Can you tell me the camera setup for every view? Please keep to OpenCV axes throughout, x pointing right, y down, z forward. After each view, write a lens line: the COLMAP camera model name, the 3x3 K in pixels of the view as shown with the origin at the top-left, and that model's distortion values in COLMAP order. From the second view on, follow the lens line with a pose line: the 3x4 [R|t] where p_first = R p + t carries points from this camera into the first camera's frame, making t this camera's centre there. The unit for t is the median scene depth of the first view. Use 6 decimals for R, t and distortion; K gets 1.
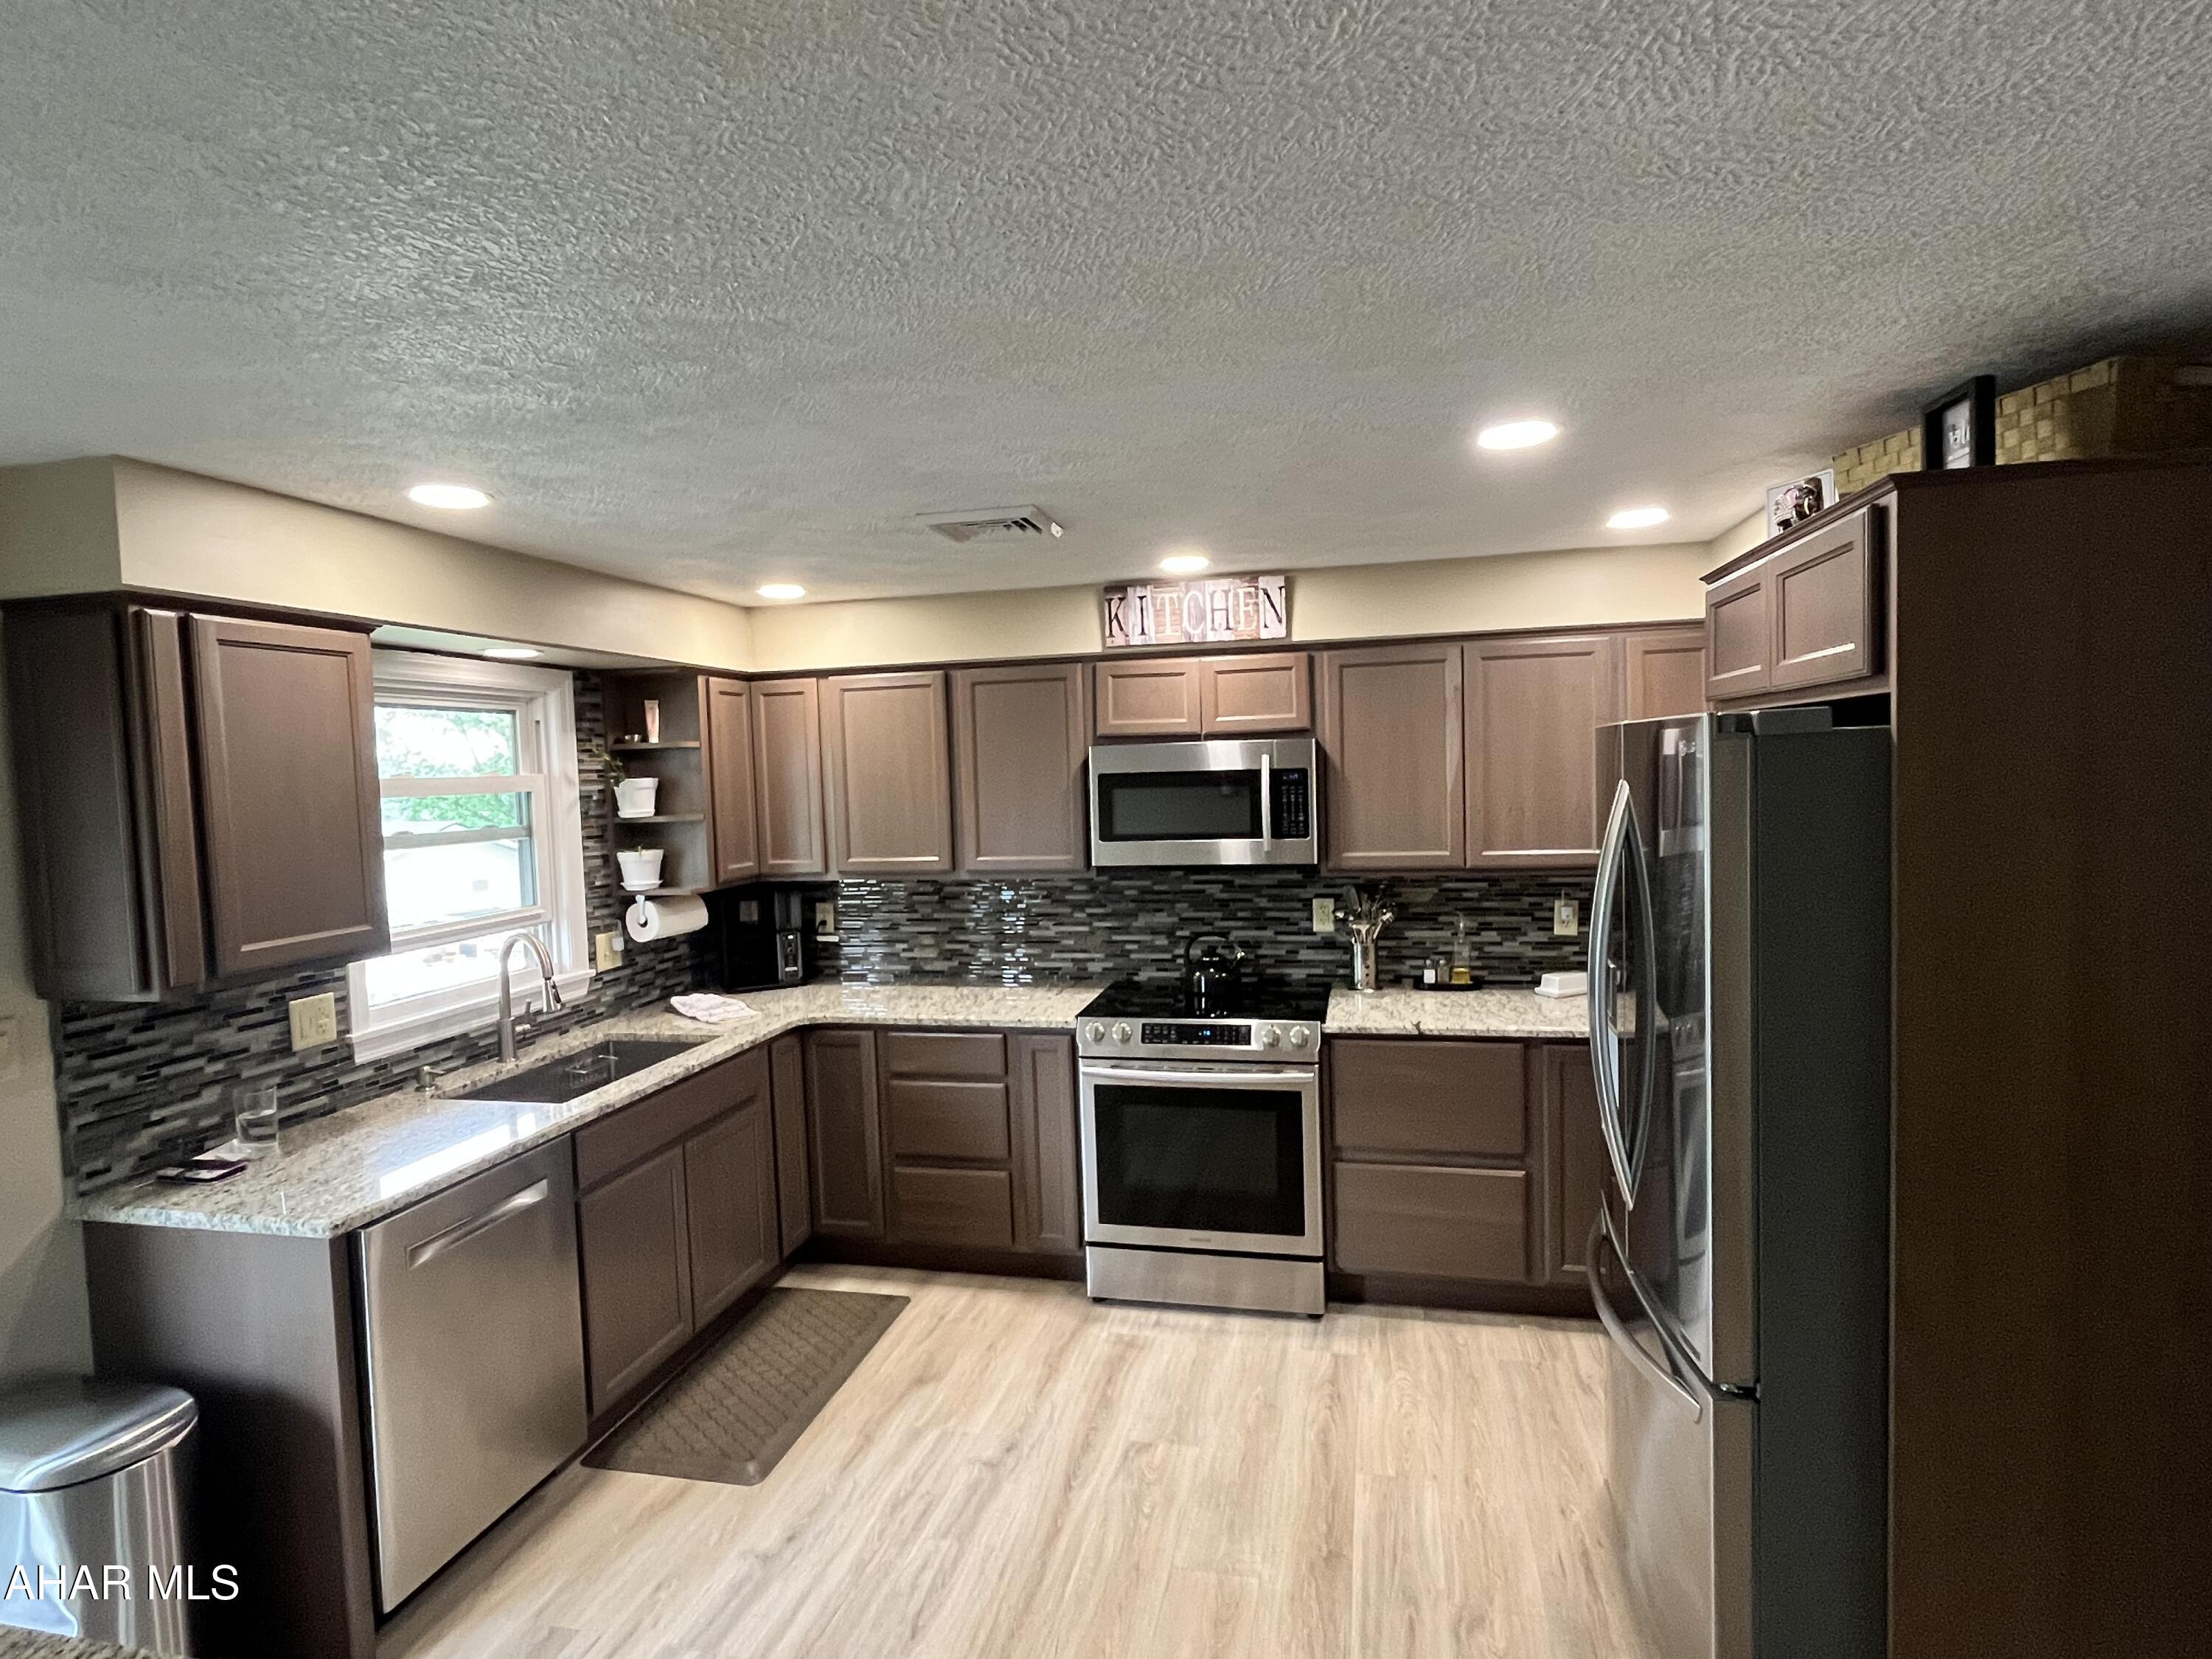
lens RADIAL K [[1126.0, 0, 1105.6], [0, 1126.0, 828.4], [0, 0, 1]] dist [0.007170, 0.000958]
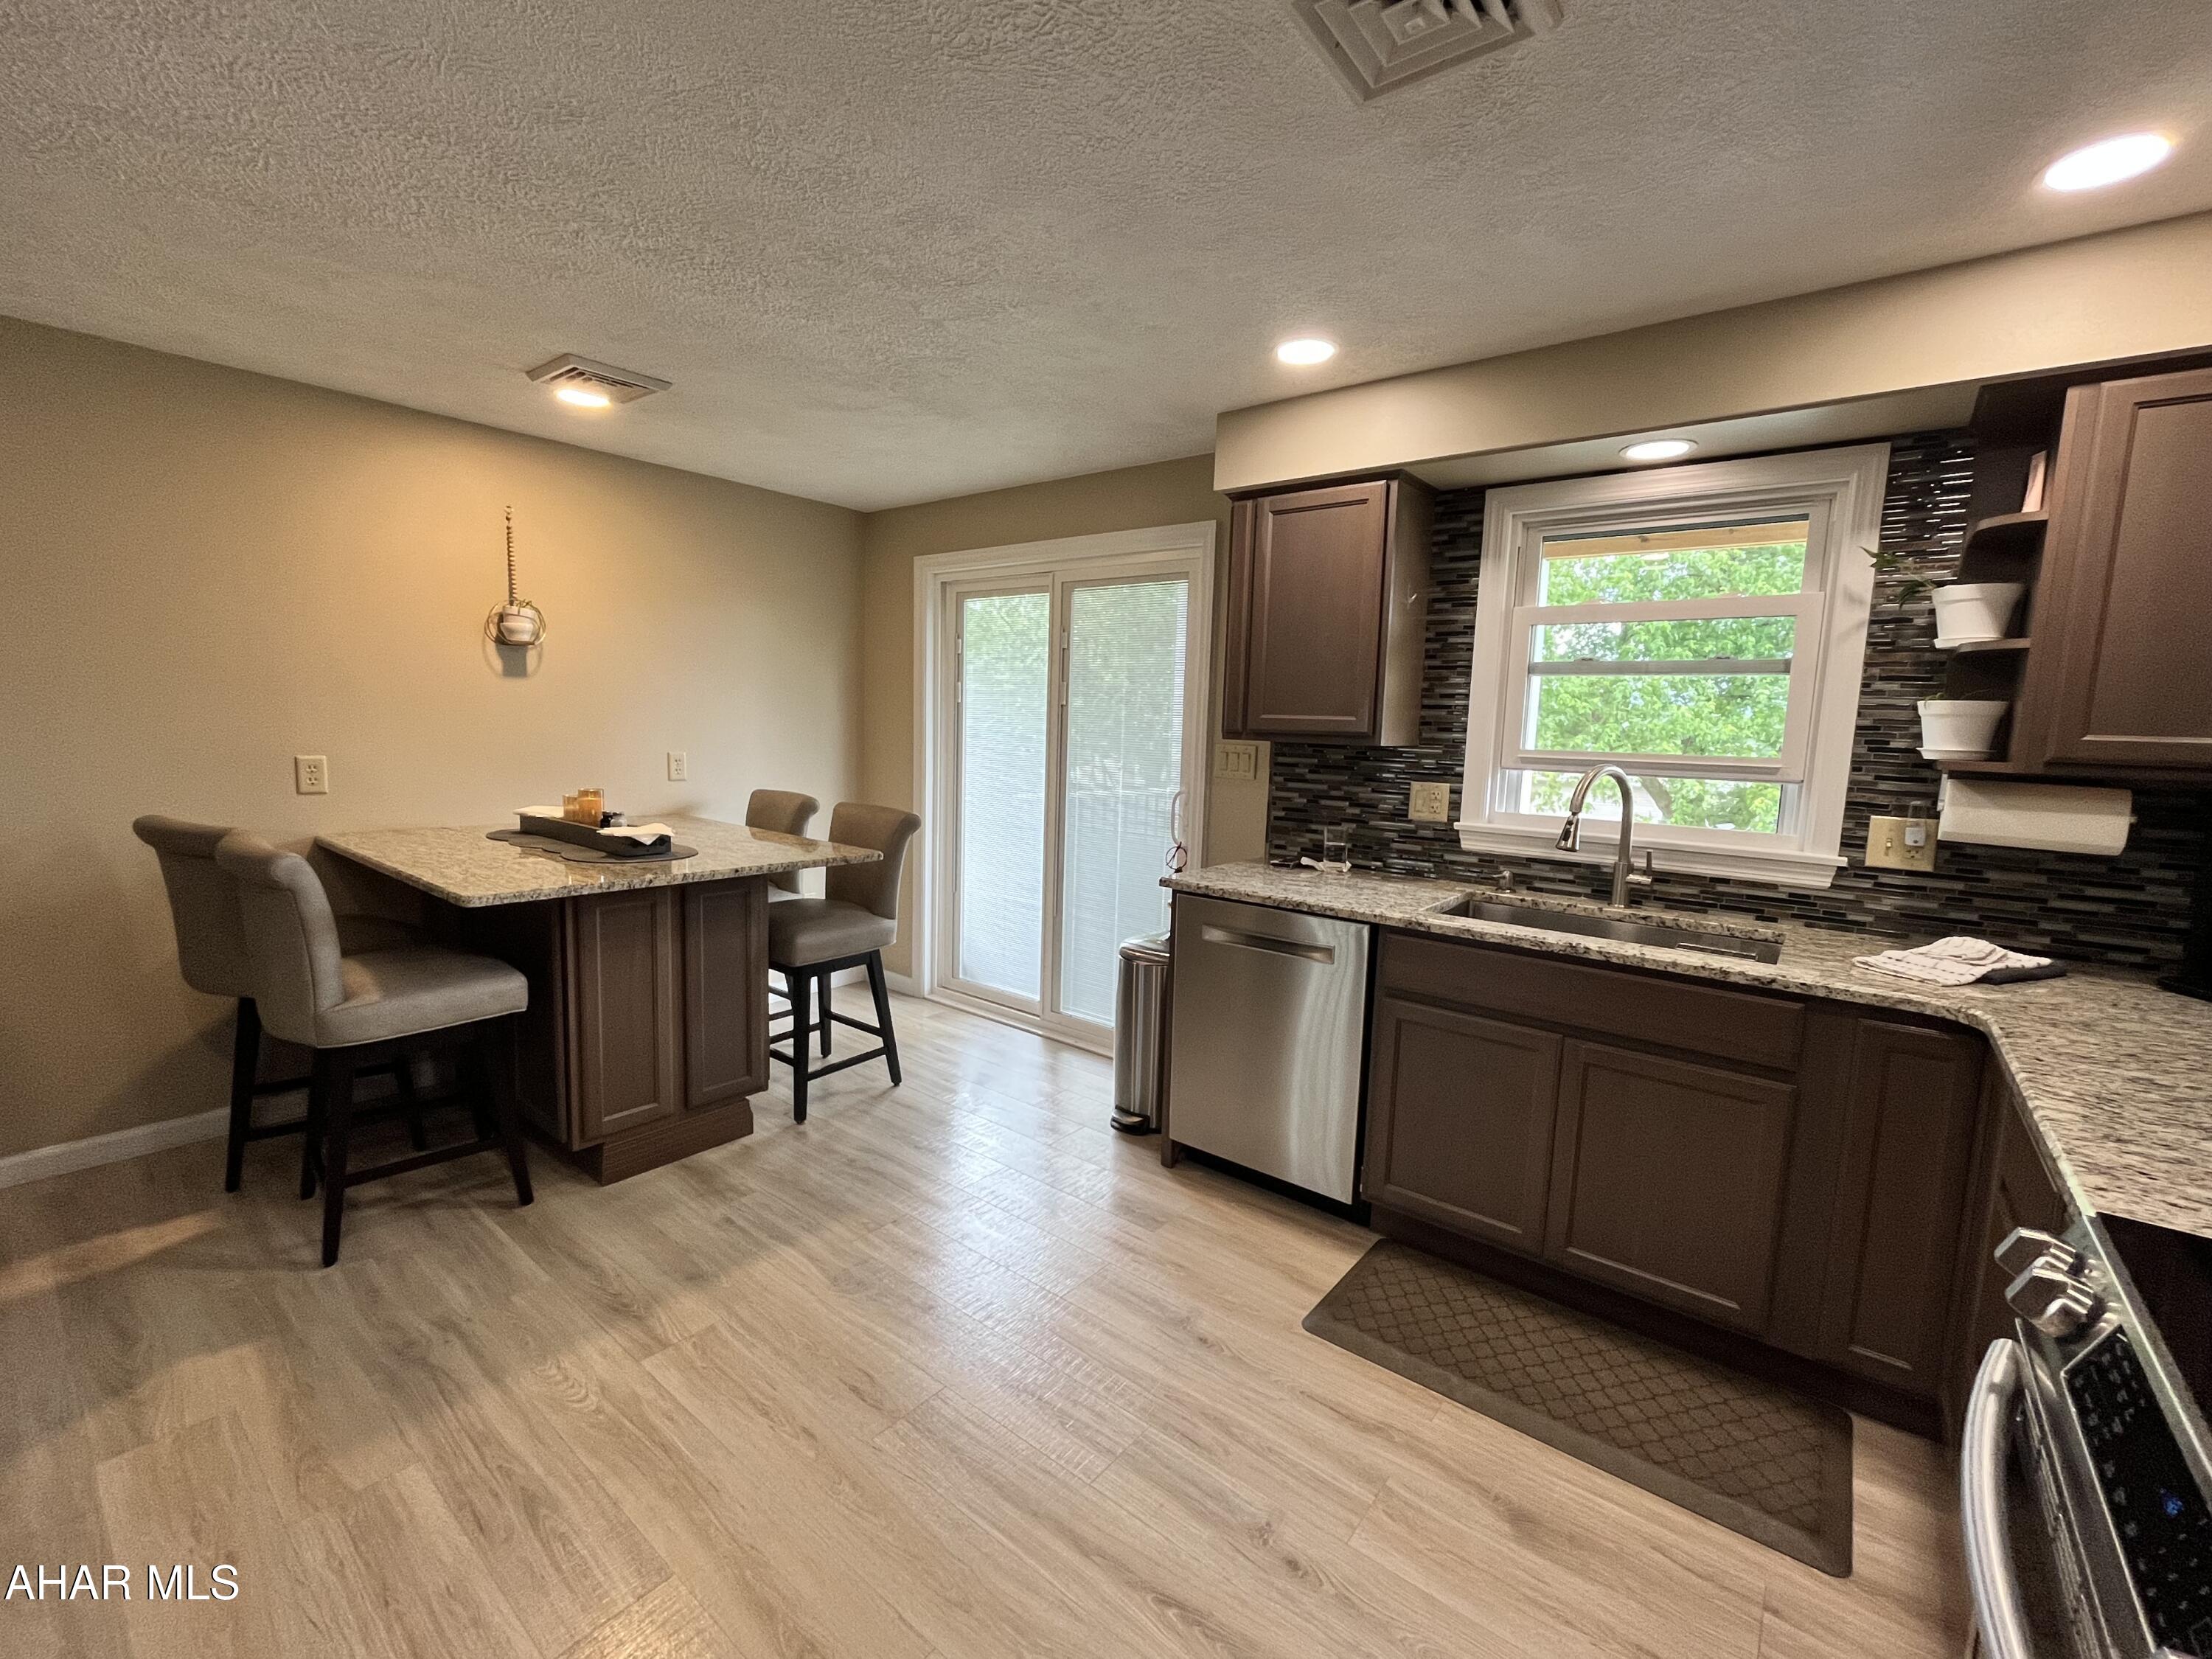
lens RADIAL K [[895.5, 0, 1063.6], [0, 895.5, 821.9], [0, 0, 1]] dist [-0.008370, 0.000806]
pose [[-0.437015, 0.116390, -0.891892, 0.361275], [-0.067520, 0.984549, 0.161565, 0.054092], [0.896916, 0.130827, -0.422405, 0.996722]]
